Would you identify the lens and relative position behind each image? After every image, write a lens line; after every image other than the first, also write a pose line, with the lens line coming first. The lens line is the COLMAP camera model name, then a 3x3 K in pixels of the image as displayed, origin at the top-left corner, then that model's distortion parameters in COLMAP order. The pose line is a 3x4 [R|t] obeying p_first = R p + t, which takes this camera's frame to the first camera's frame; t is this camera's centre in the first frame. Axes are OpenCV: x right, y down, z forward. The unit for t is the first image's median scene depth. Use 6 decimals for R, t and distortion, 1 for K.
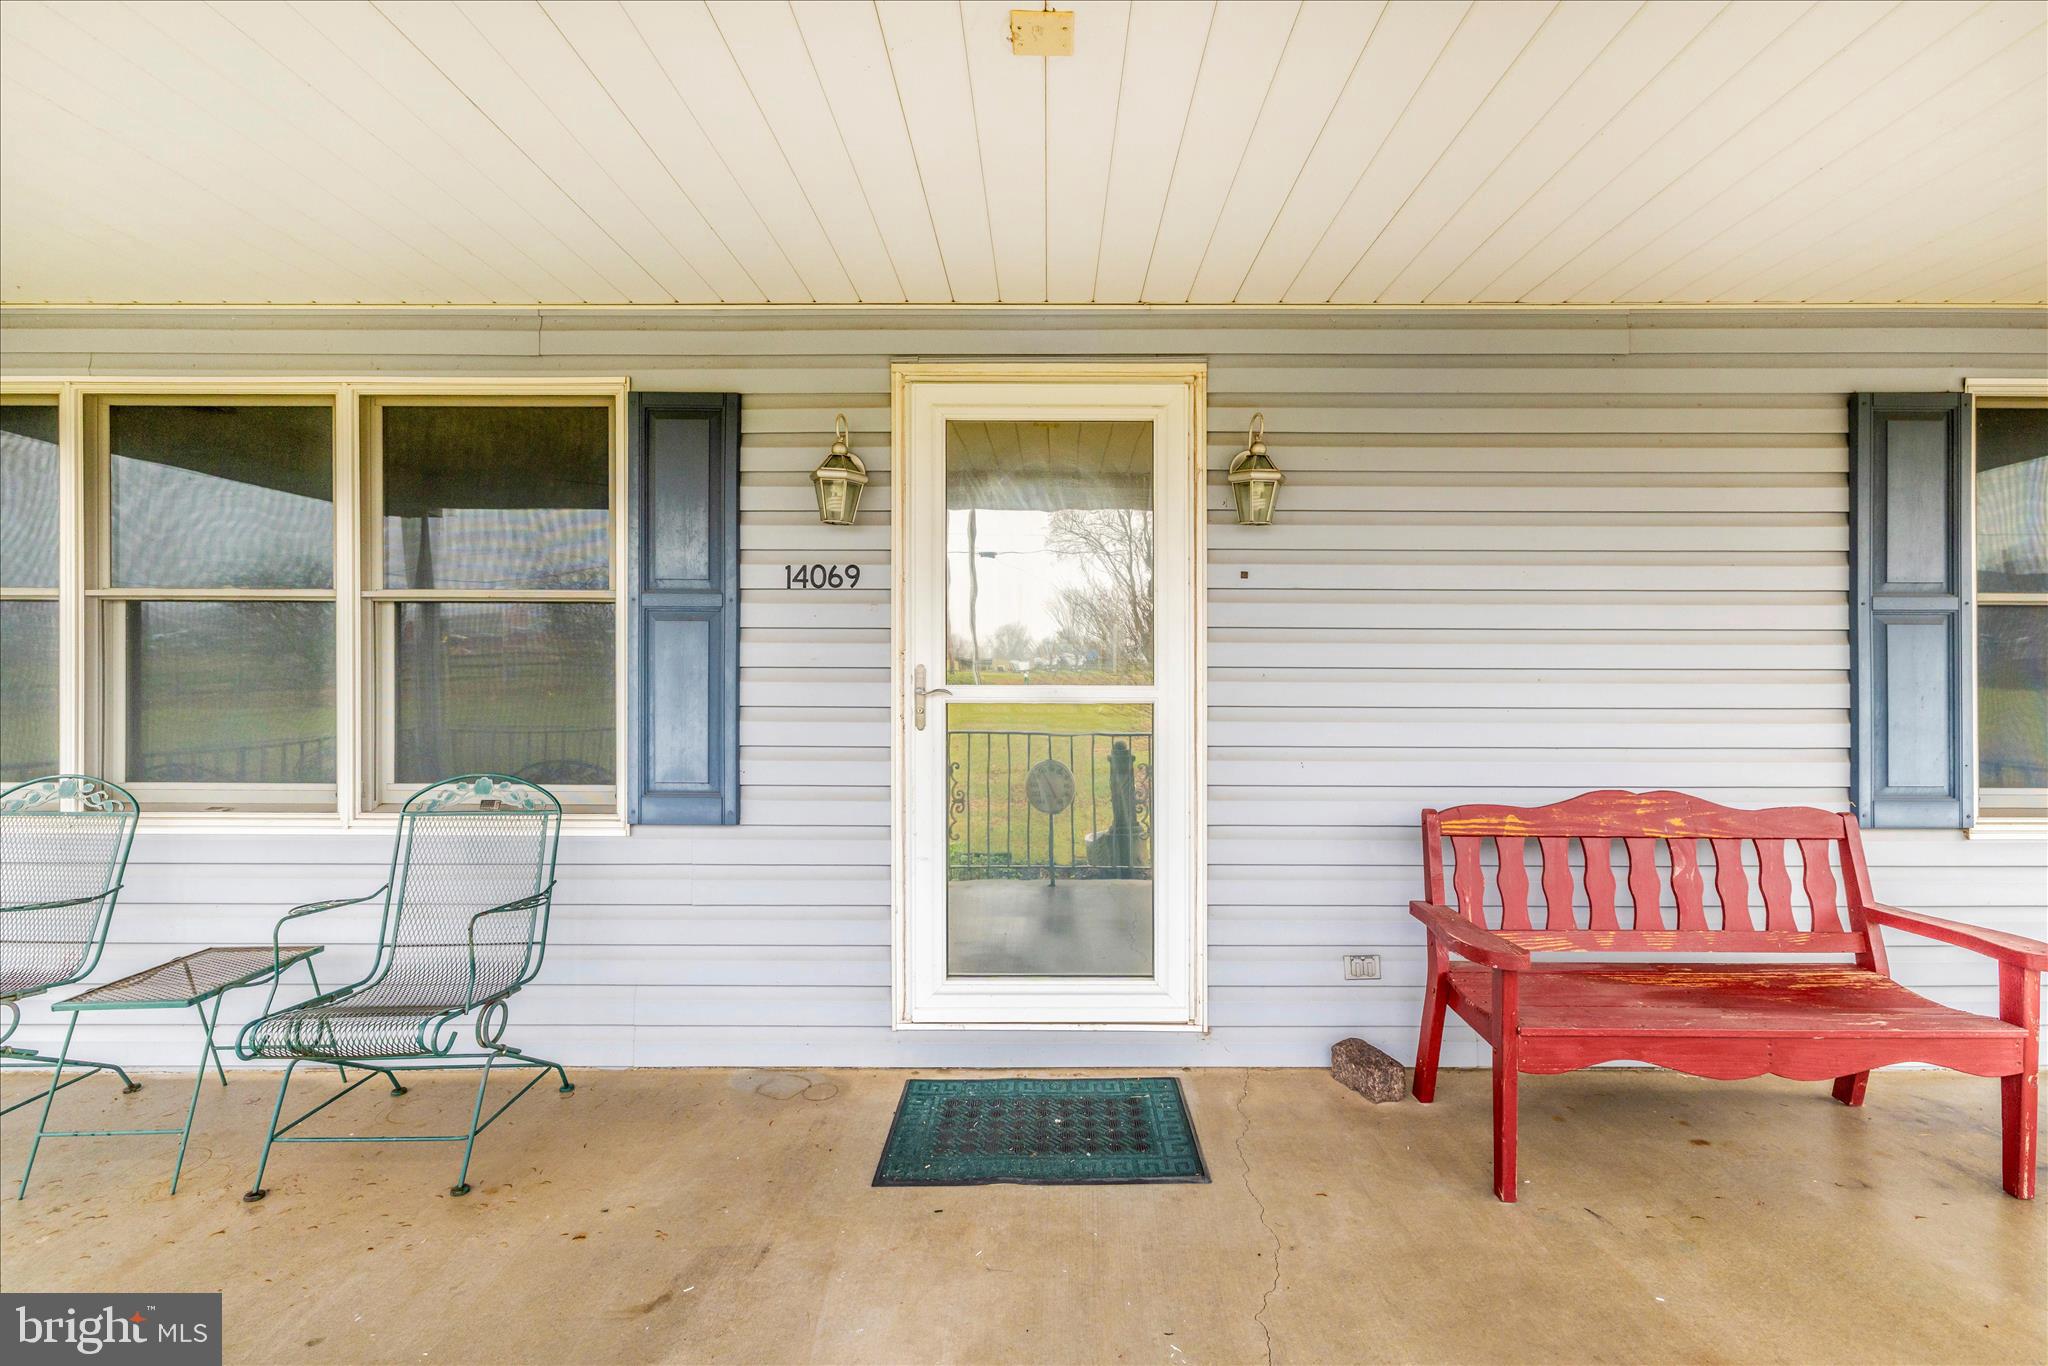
lens RADIAL K [[866.8, 0, 1023.5], [0, 866.8, 685.9], [0, 0, 1]] dist [-0.008689, 0.001102]
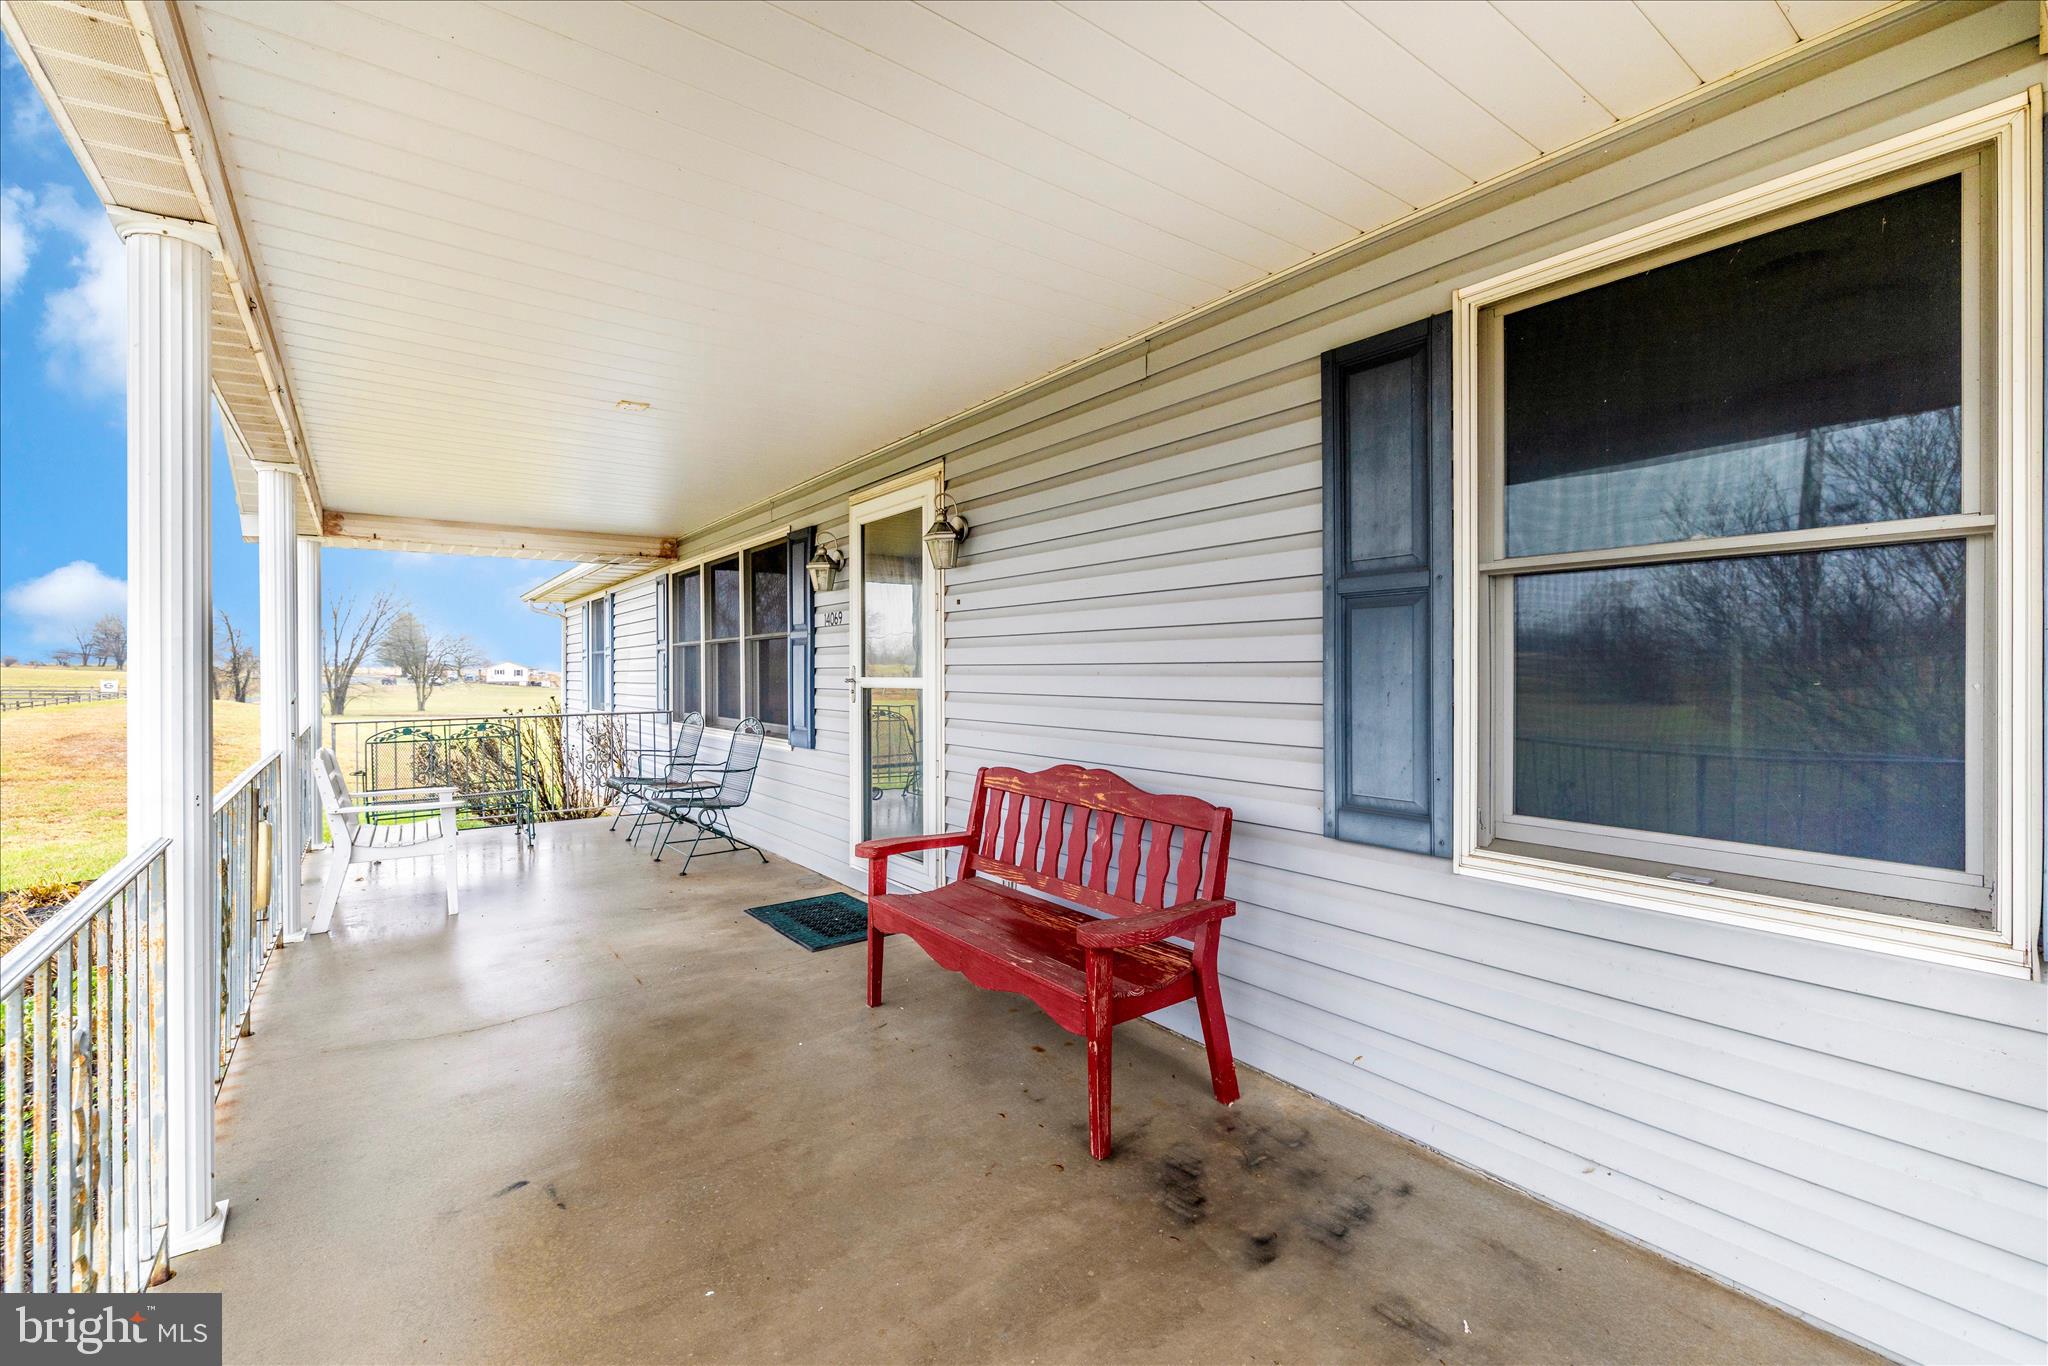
lens RADIAL K [[866.8, 0, 1014.1], [0, 866.8, 678.7], [0, 0, 1]] dist [-0.008689, 0.001102]
pose [[0.599551, 0.003045, -0.800330, 1.500320], [0.014747, 0.999781, 0.014851, -0.019116], [0.800200, -0.020706, 0.599375, 0.195541]]
